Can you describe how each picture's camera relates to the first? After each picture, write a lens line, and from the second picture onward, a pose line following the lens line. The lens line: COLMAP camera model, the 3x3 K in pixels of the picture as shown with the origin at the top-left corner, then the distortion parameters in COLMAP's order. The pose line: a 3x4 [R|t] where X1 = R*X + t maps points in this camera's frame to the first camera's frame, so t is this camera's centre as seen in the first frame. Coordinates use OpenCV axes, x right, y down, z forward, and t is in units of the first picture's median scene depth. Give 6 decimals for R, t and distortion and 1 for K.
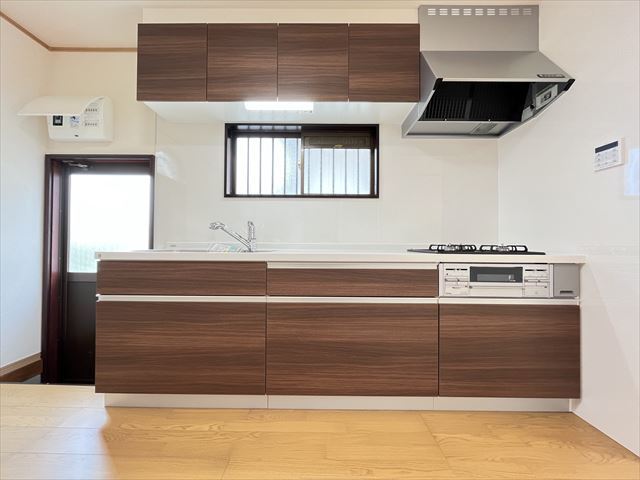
lens RADIAL K [[255.7, 0, 319.7], [0, 255.7, 241.5], [0, 0, 1]] dist [-0.004638, -0.000079]
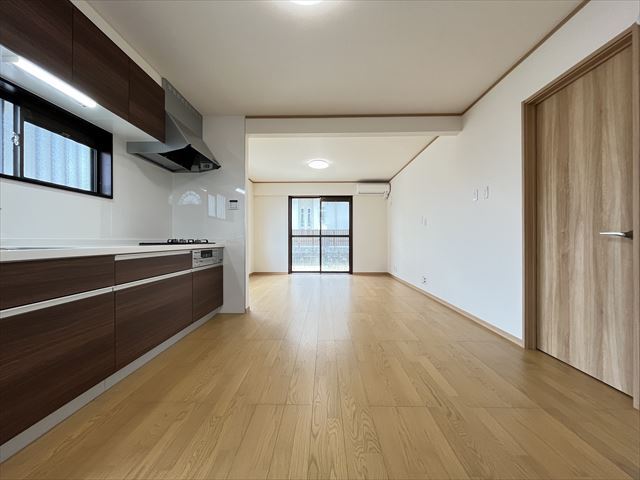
lens RADIAL K [[255.7, 0, 320.5], [0, 255.7, 240.2], [0, 0, 1]] dist [-0.004638, -0.000079]
pose [[0.006099, -0.005479, 0.999966, -1.181330], [-0.007752, 0.999955, 0.005526, 0.002090], [-0.999951, -0.007785, 0.006056, 0.081008]]
